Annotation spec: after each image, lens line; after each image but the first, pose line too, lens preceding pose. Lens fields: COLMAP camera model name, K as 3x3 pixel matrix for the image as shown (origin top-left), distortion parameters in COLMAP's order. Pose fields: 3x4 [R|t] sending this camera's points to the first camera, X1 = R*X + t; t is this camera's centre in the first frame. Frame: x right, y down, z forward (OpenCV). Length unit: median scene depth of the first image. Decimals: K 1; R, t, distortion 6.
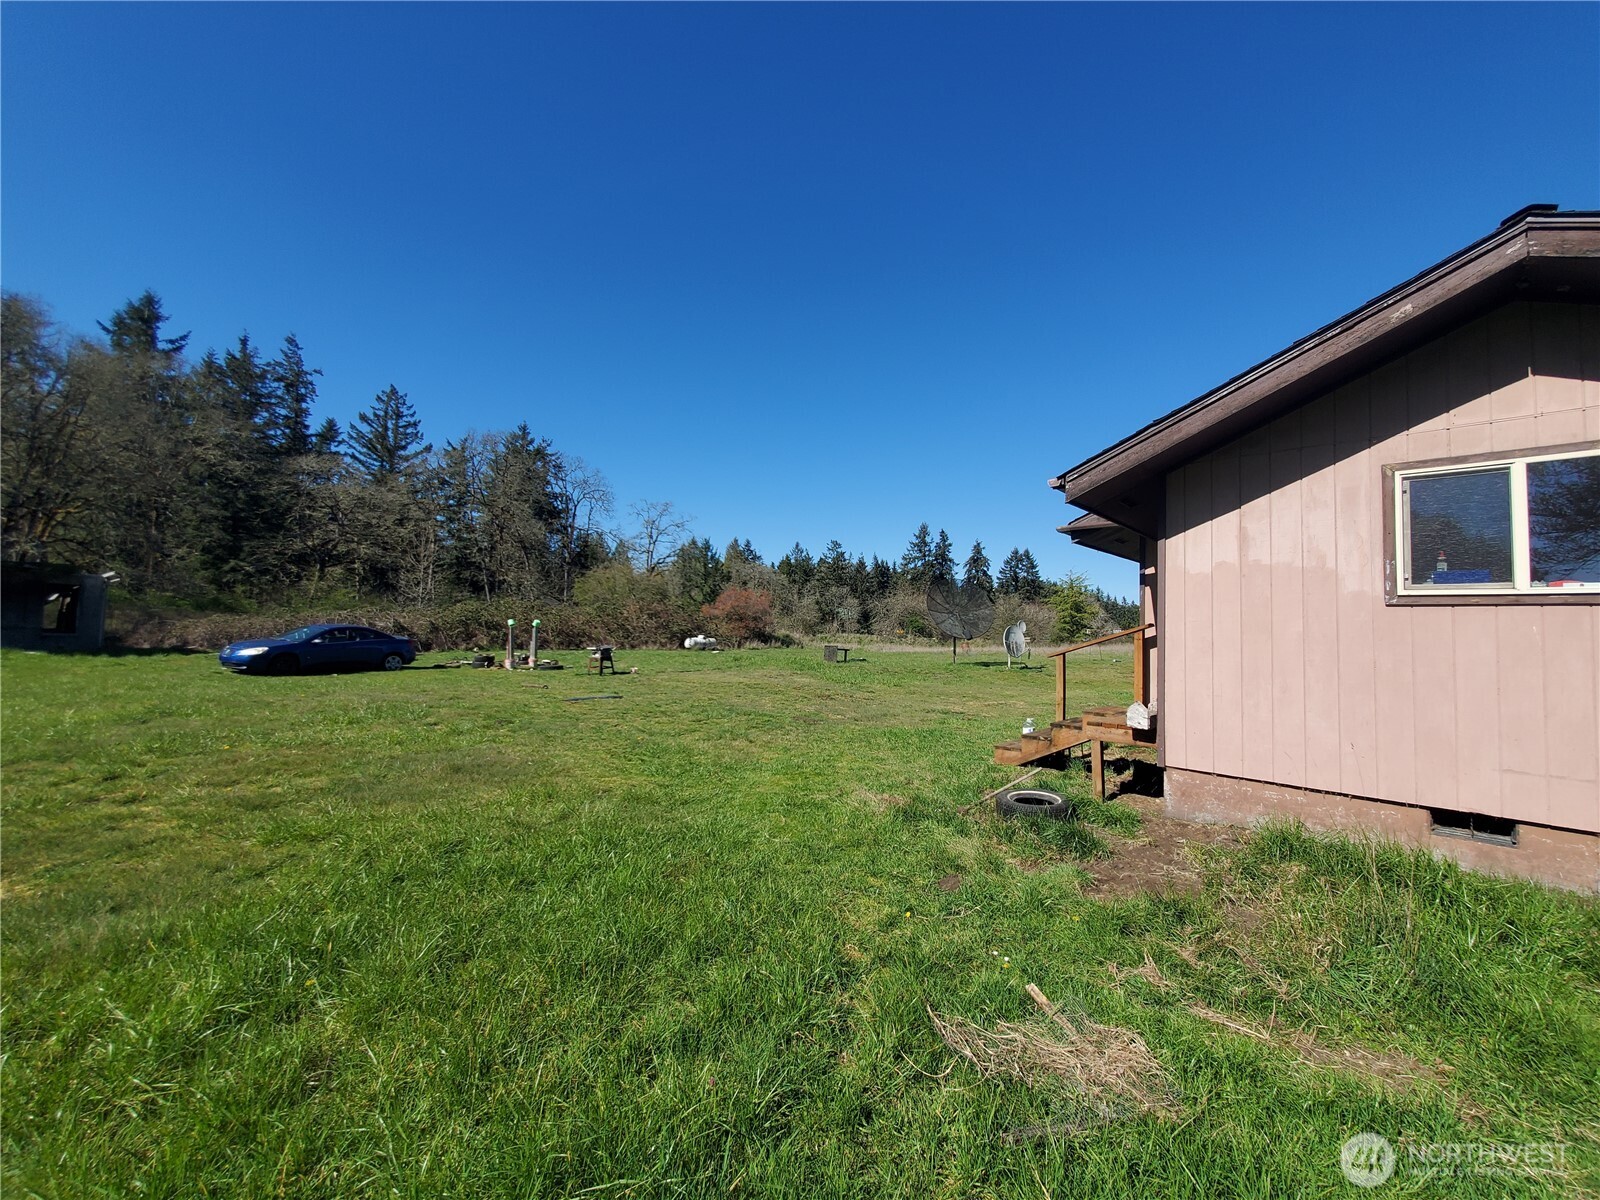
lens RADIAL K [[627.6, 0, 802.1], [0, 627.6, 595.5], [0, 0, 1]] dist [-0.008109, 0.000055]
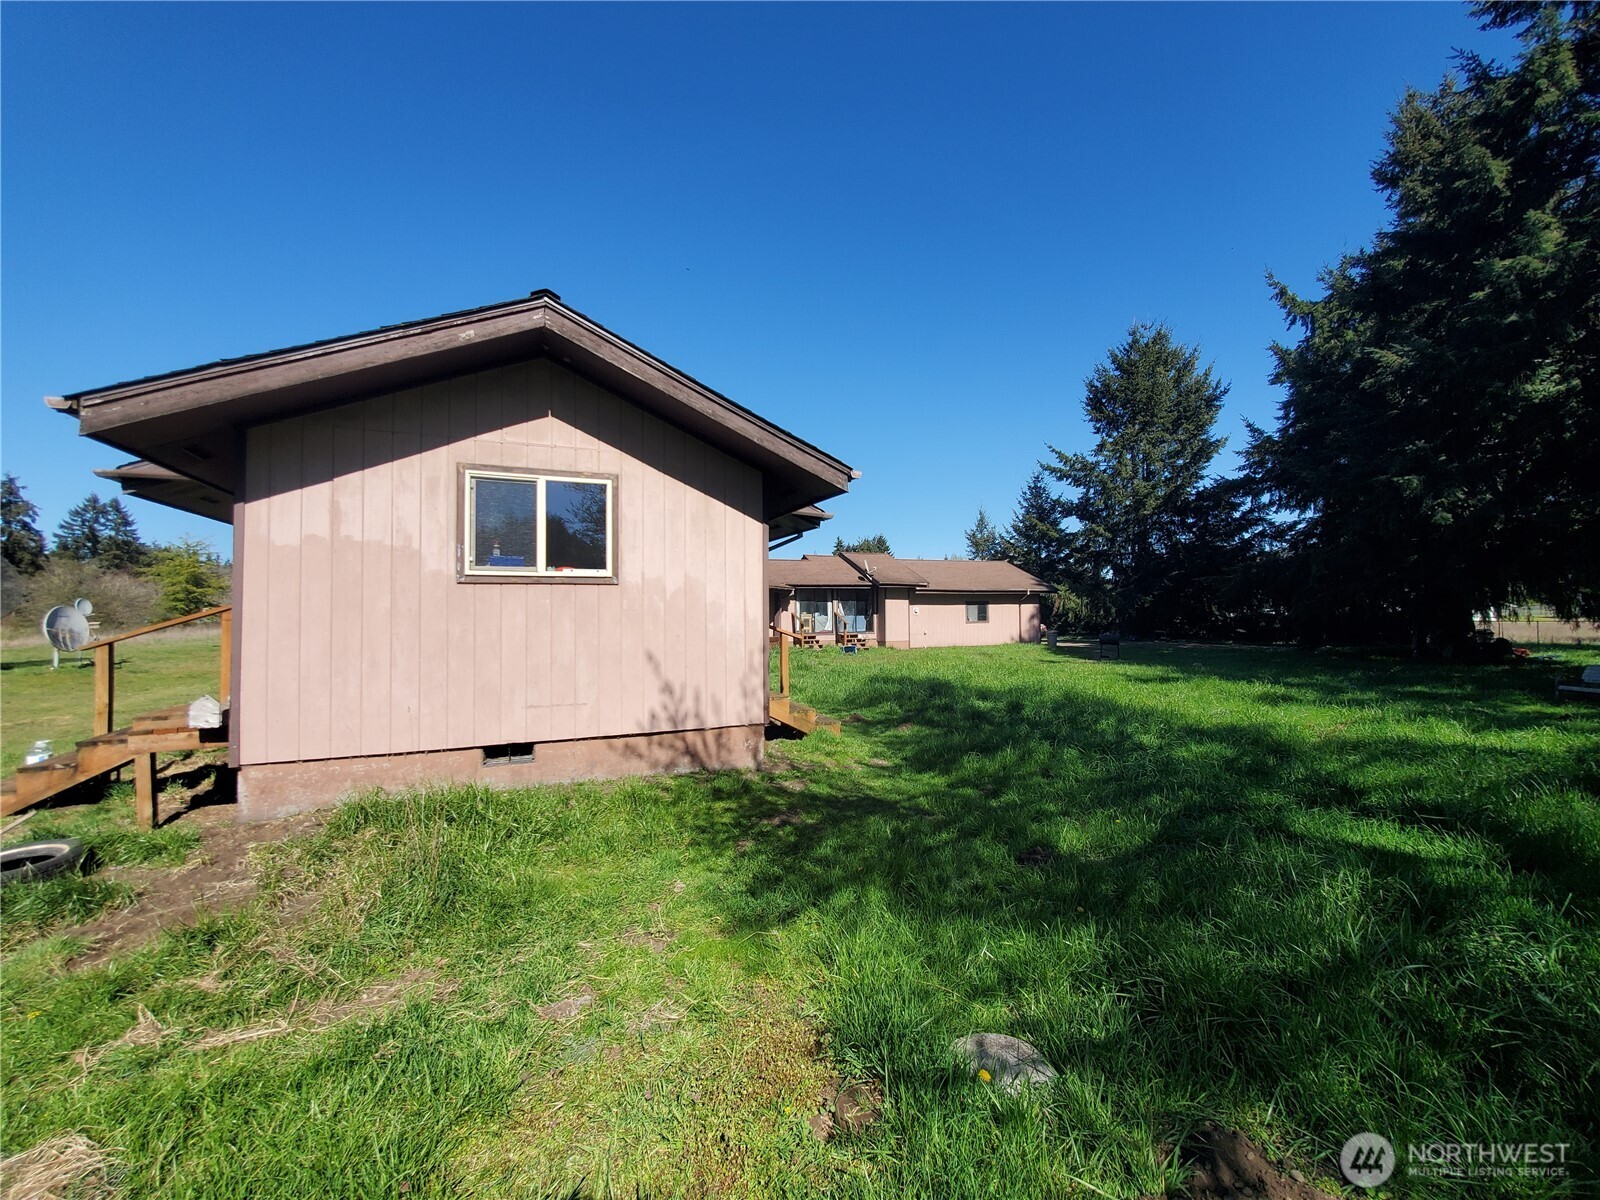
lens RADIAL K [[627.6, 0, 808.4], [0, 627.6, 598.6], [0, 0, 1]] dist [-0.008109, 0.000055]
pose [[0.377254, -0.012404, 0.926027, 0.087857], [-0.029047, 0.999260, 0.025218, -0.003608], [-0.925654, -0.036412, 0.376615, -0.052532]]
